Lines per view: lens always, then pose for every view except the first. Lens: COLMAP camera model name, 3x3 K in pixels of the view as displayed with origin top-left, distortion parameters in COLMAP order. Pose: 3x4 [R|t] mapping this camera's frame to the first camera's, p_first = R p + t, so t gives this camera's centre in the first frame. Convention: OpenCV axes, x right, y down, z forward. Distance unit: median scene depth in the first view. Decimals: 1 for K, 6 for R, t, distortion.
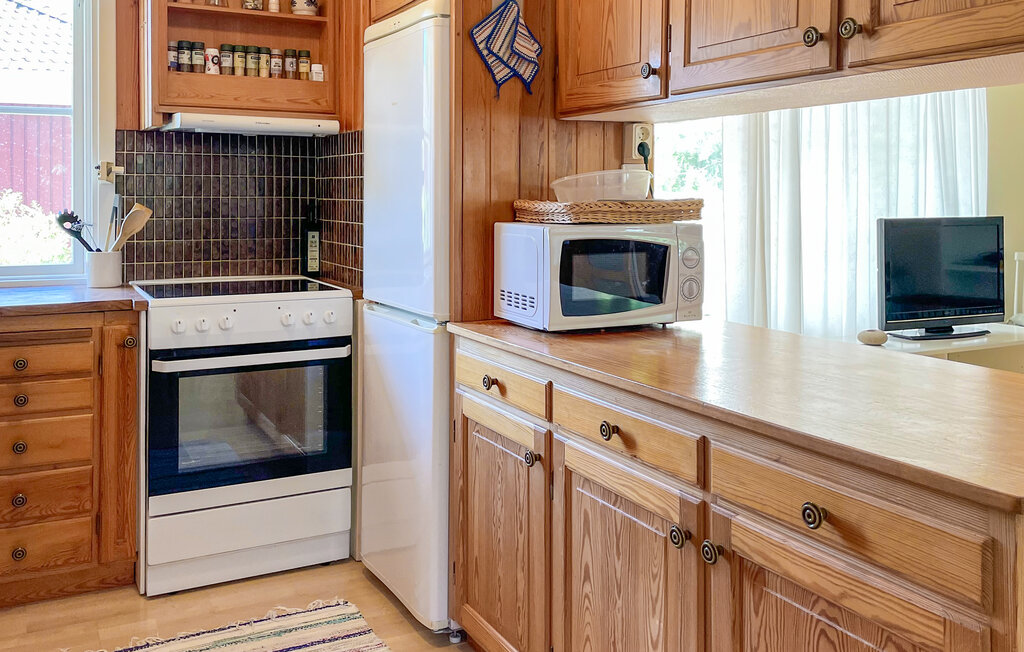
lens RADIAL K [[915.7, 0, 490.7], [0, 915.7, 326.7], [0, 0, 1]] dist [0.105359, -0.178082]
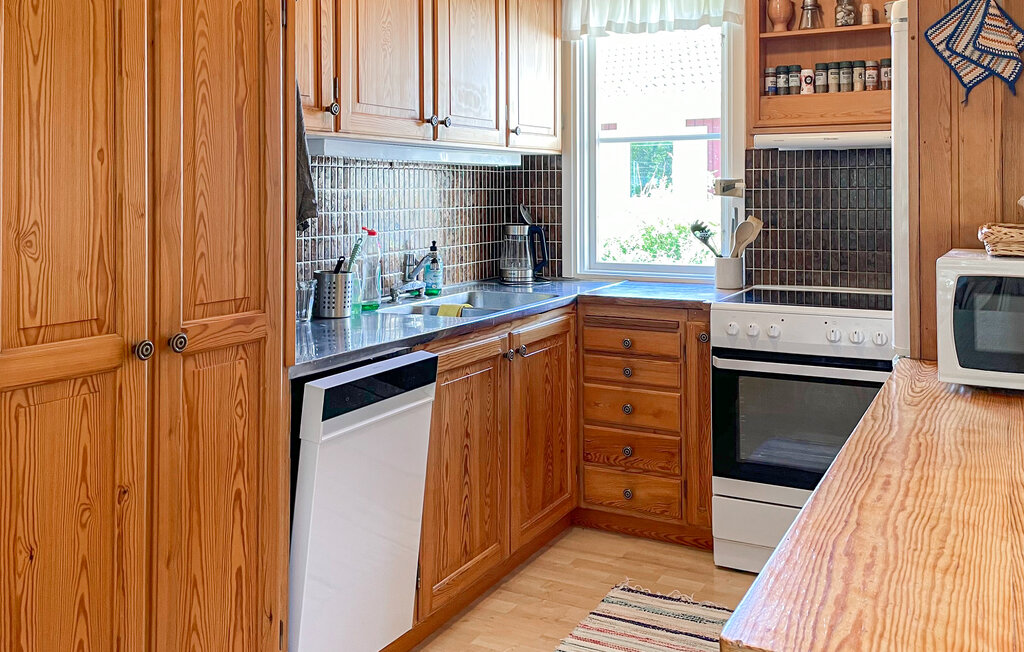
lens RADIAL K [[915.7, 0, 490.7], [0, 915.7, 326.7], [0, 0, 1]] dist [0.105359, -0.178082]
pose [[0.562088, 0.116457, -0.818837, 0.388233], [-0.112689, 0.991588, 0.063671, -0.039139], [0.819364, 0.056485, 0.570484, 0.128840]]
